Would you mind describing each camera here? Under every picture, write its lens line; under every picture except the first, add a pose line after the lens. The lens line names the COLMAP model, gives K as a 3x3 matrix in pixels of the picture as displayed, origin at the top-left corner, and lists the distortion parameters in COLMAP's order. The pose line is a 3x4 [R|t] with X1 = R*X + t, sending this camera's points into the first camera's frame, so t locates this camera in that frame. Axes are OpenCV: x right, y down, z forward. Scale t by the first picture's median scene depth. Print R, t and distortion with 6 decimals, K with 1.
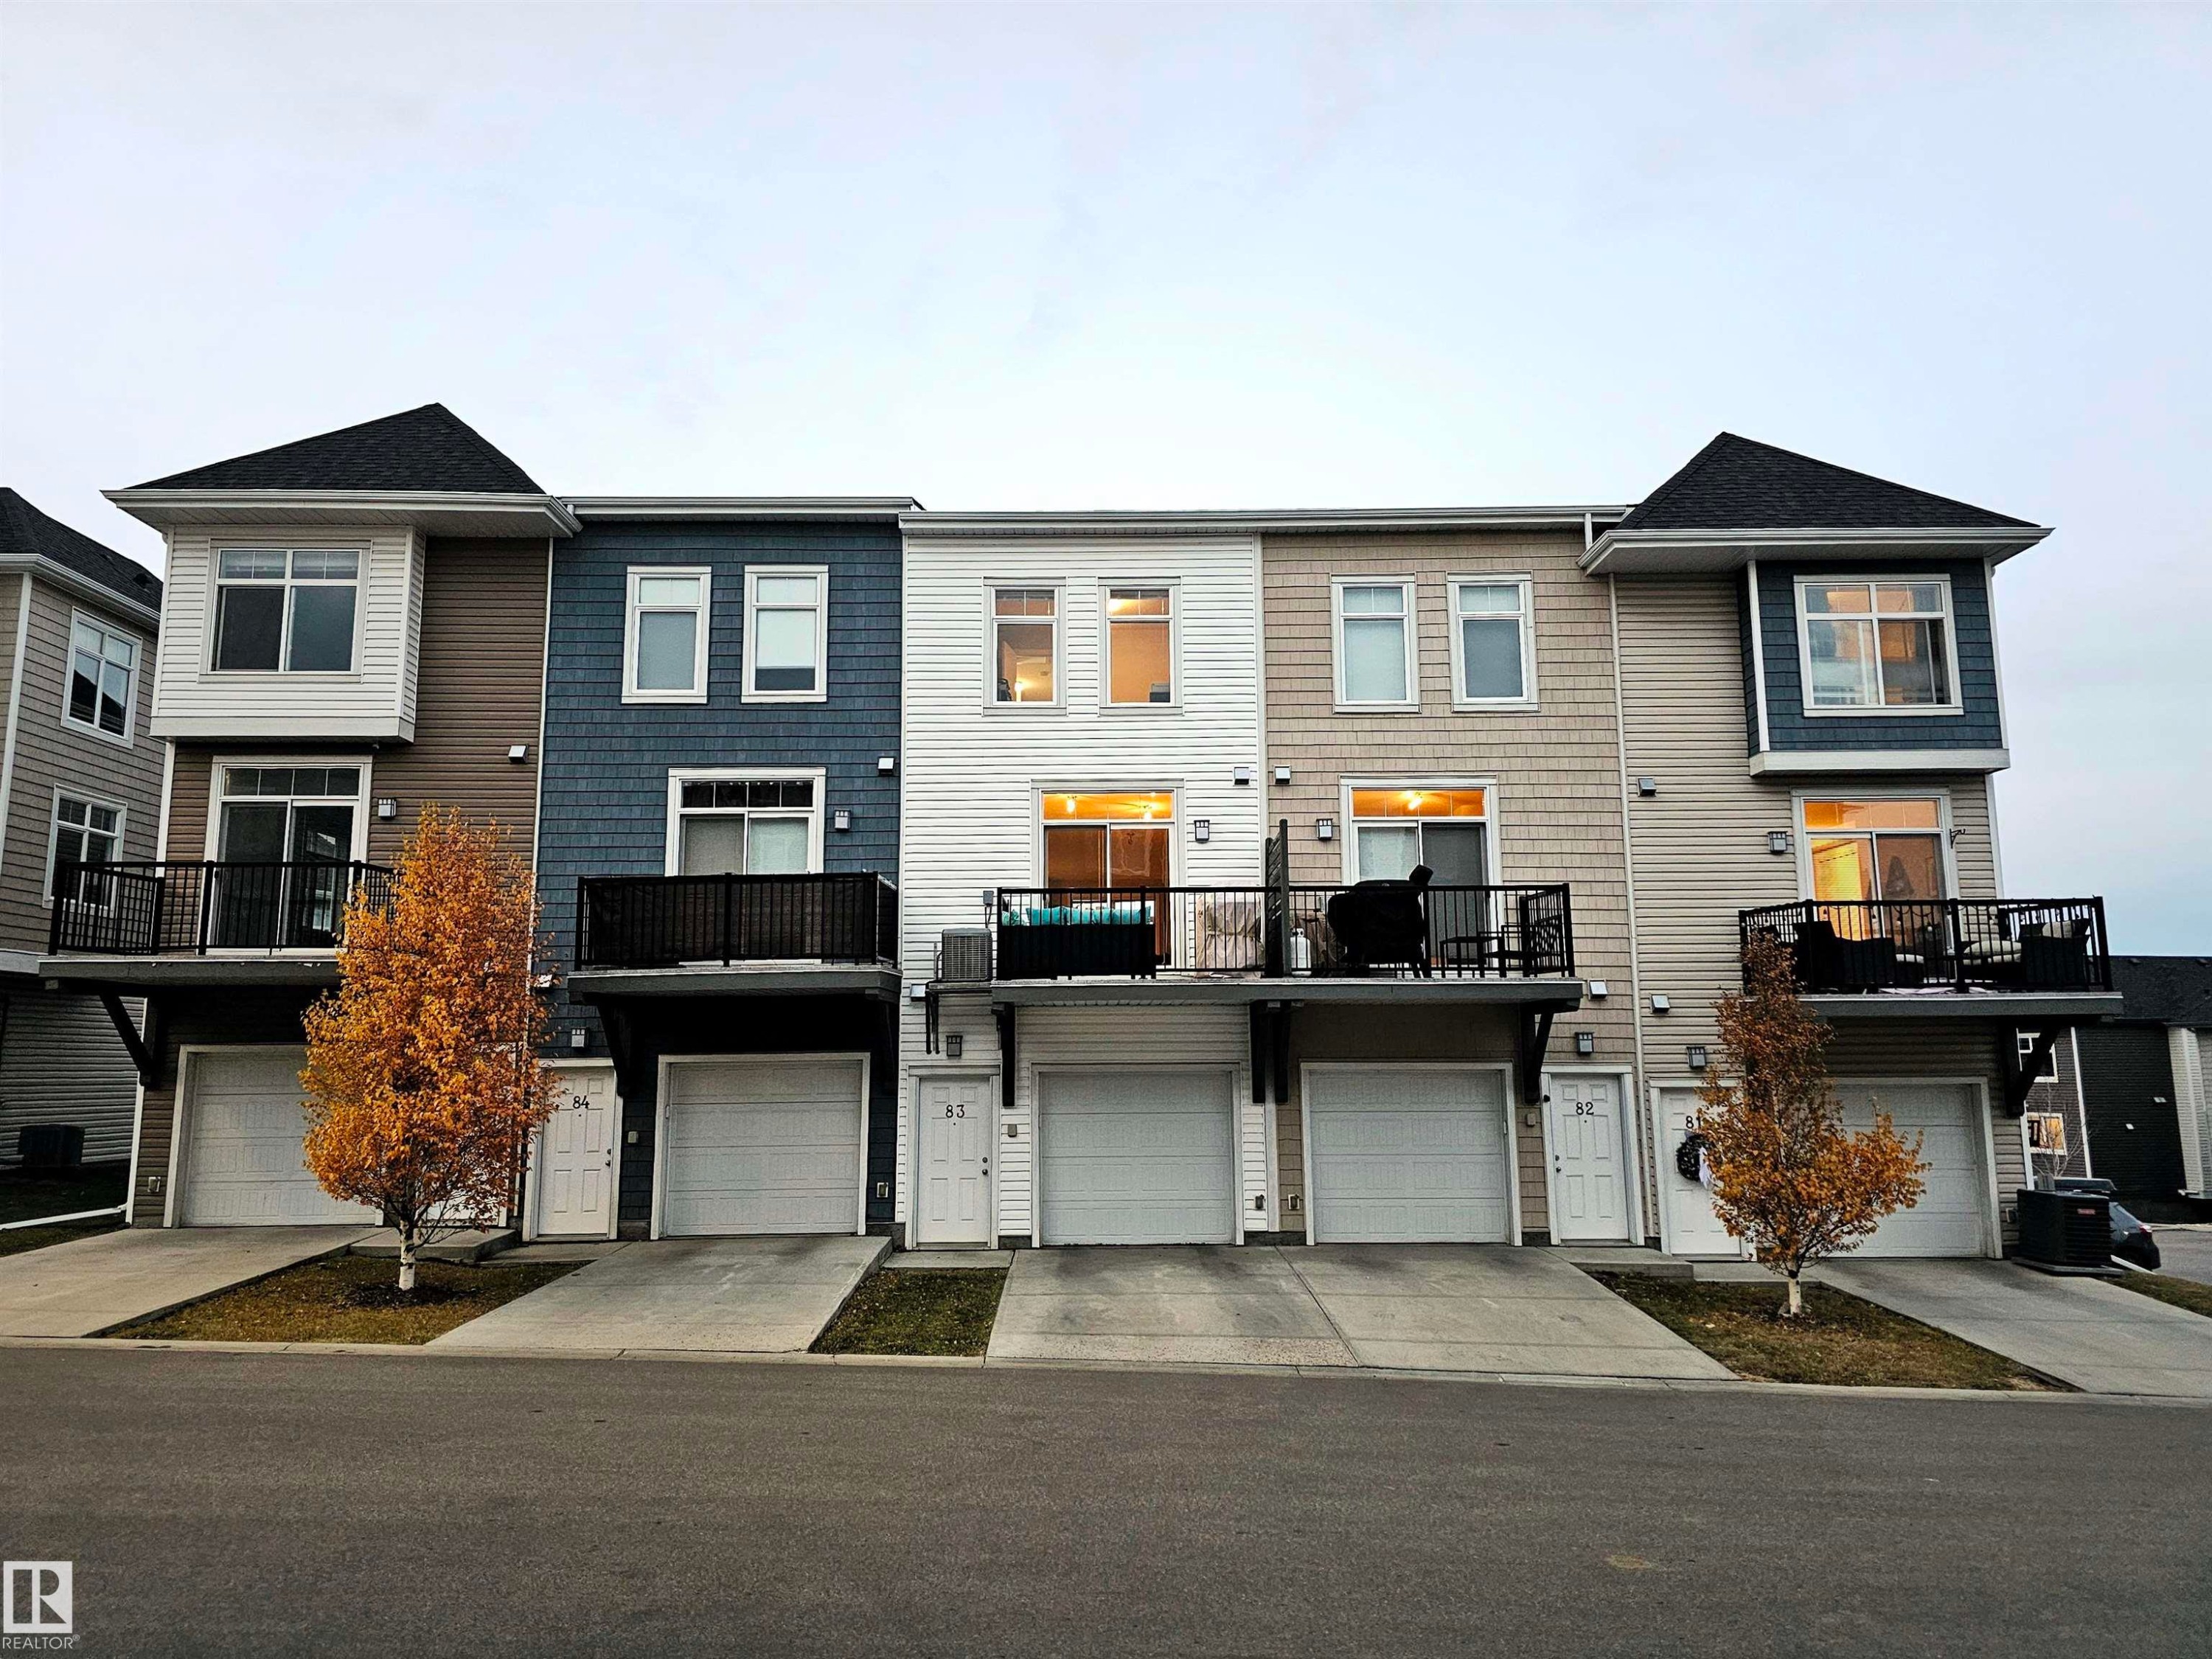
lens RADIAL K [[1487.0, 0, 1101.9], [0, 1487.0, 822.1], [0, 0, 1]] dist [0.063669, -0.055956]
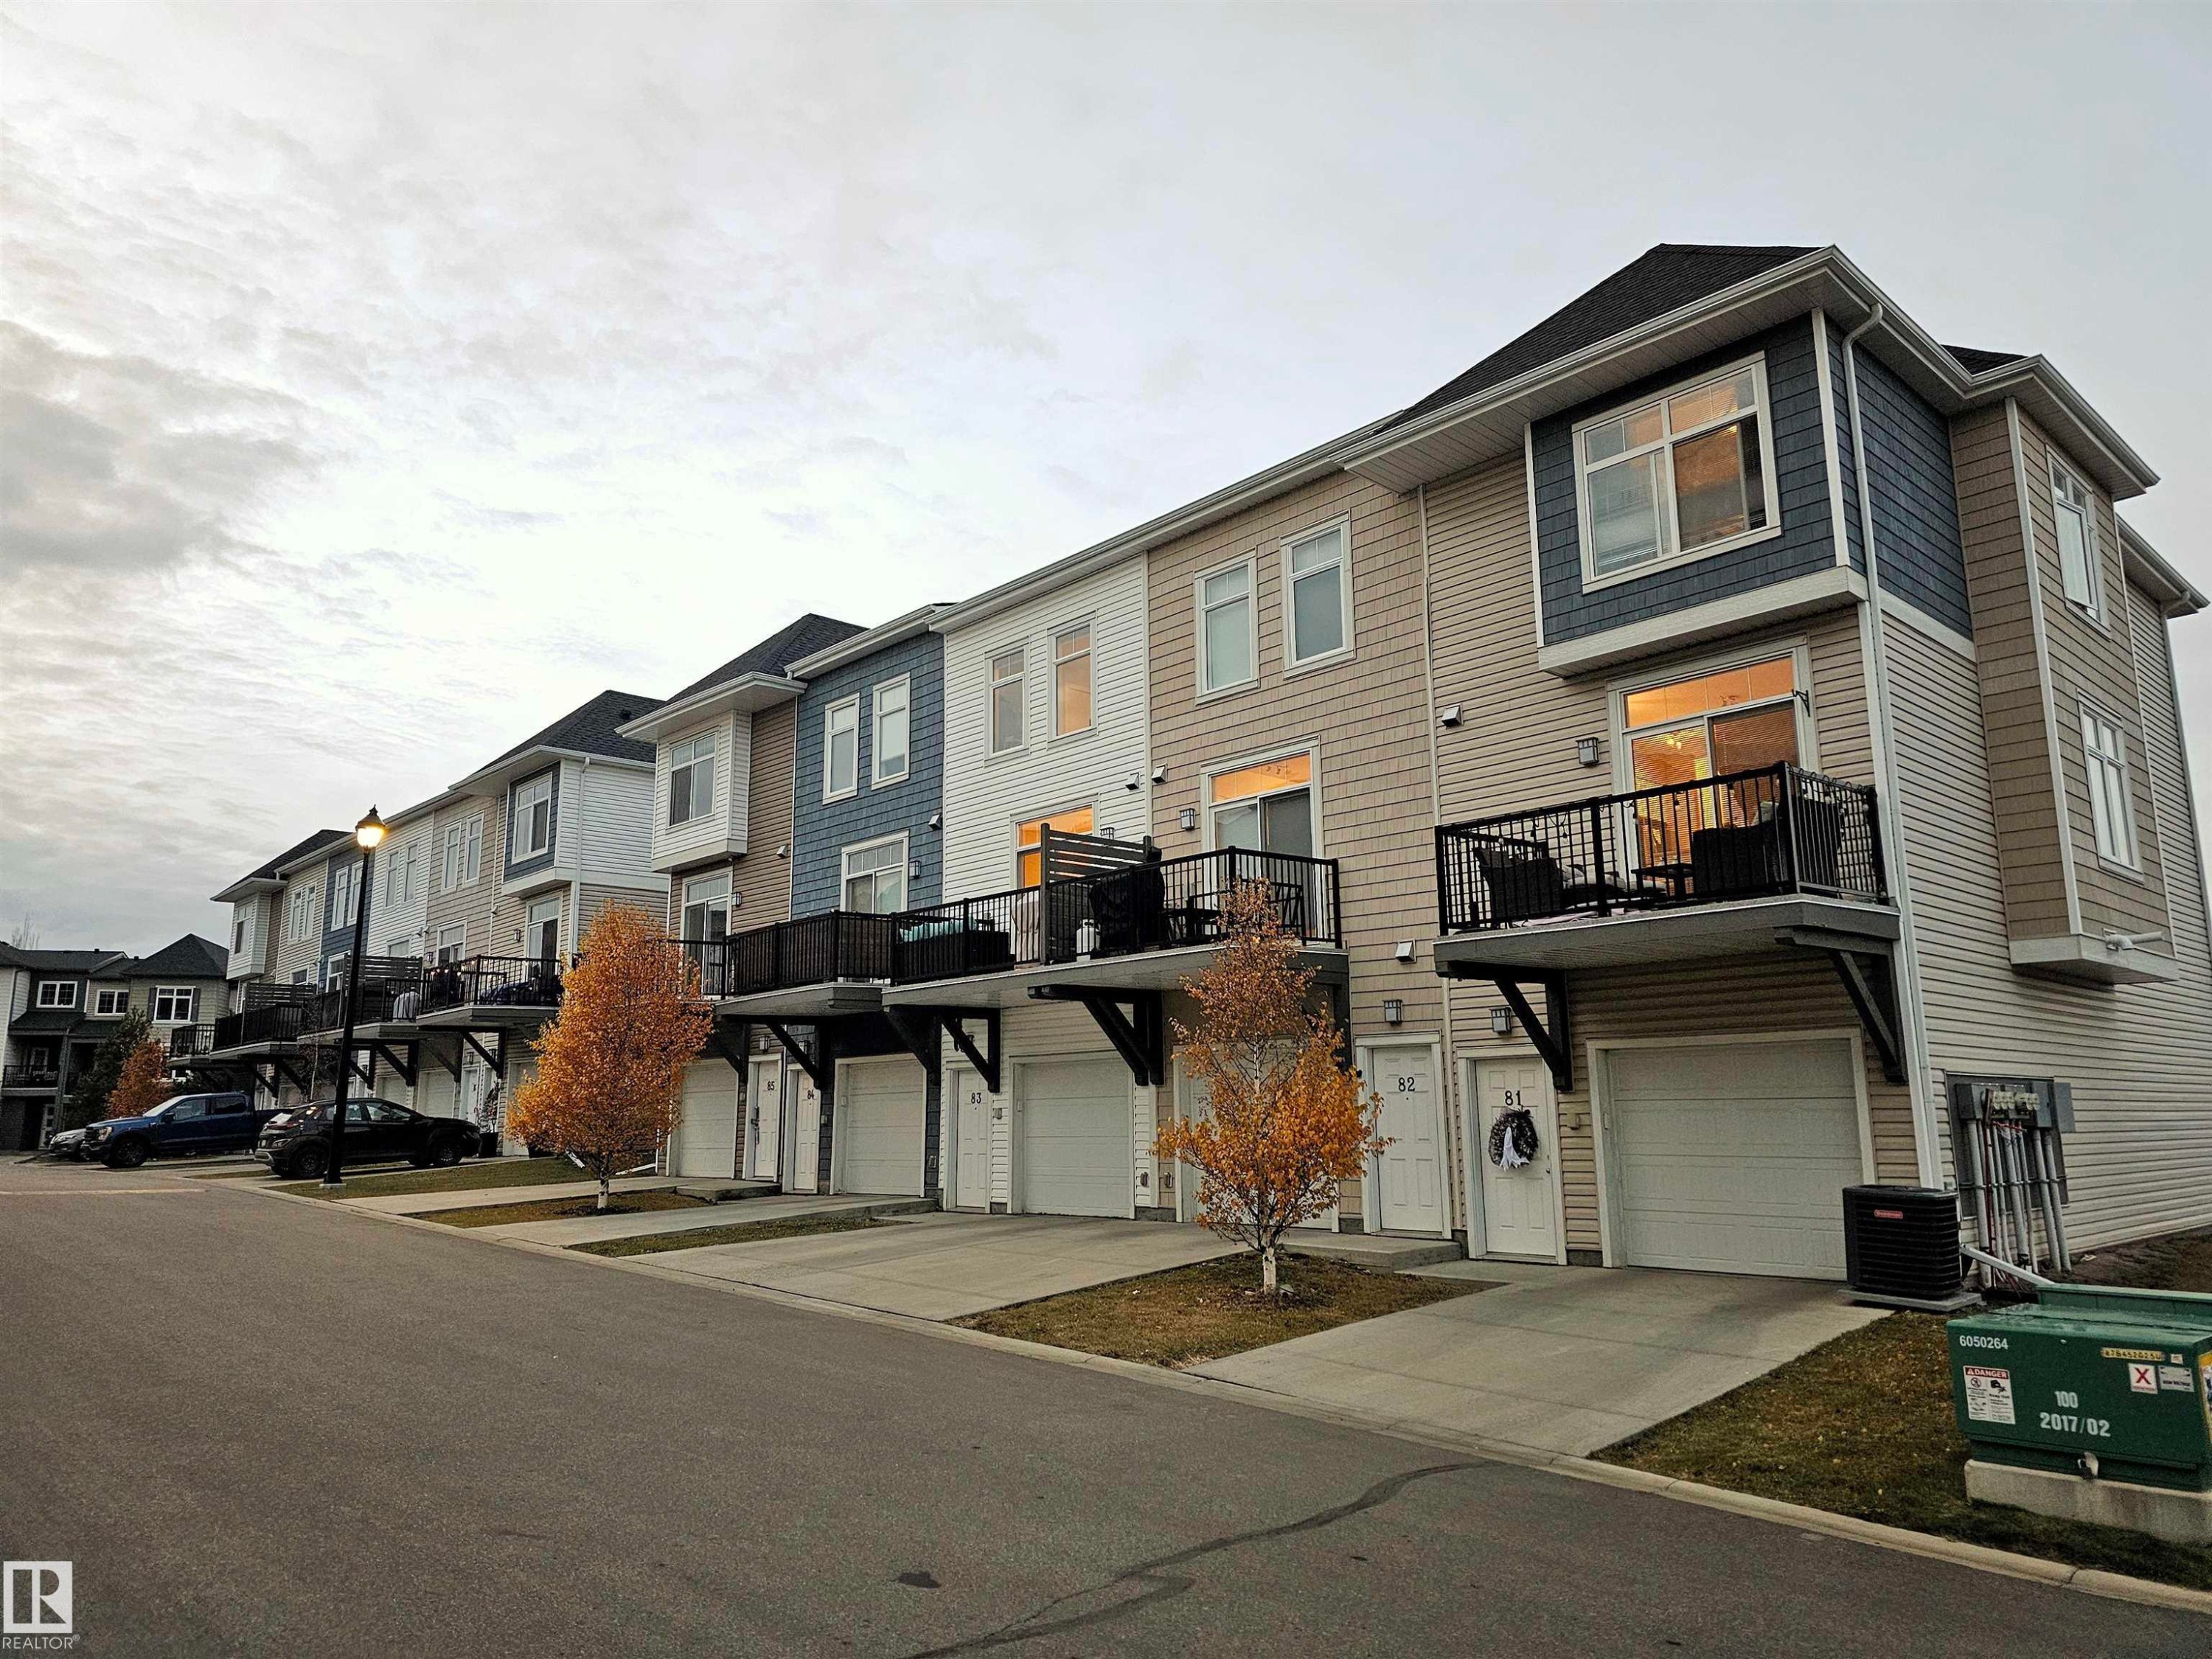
lens RADIAL K [[1497.3, 0, 1113.7], [0, 1497.3, 832.8], [0, 0, 1]] dist [0.065298, -0.049364]
pose [[0.669473, -0.142318, -0.729076, 0.860343], [0.120877, 0.989265, -0.082113, 0.091809], [0.732936, -0.033156, 0.679490, 0.255998]]
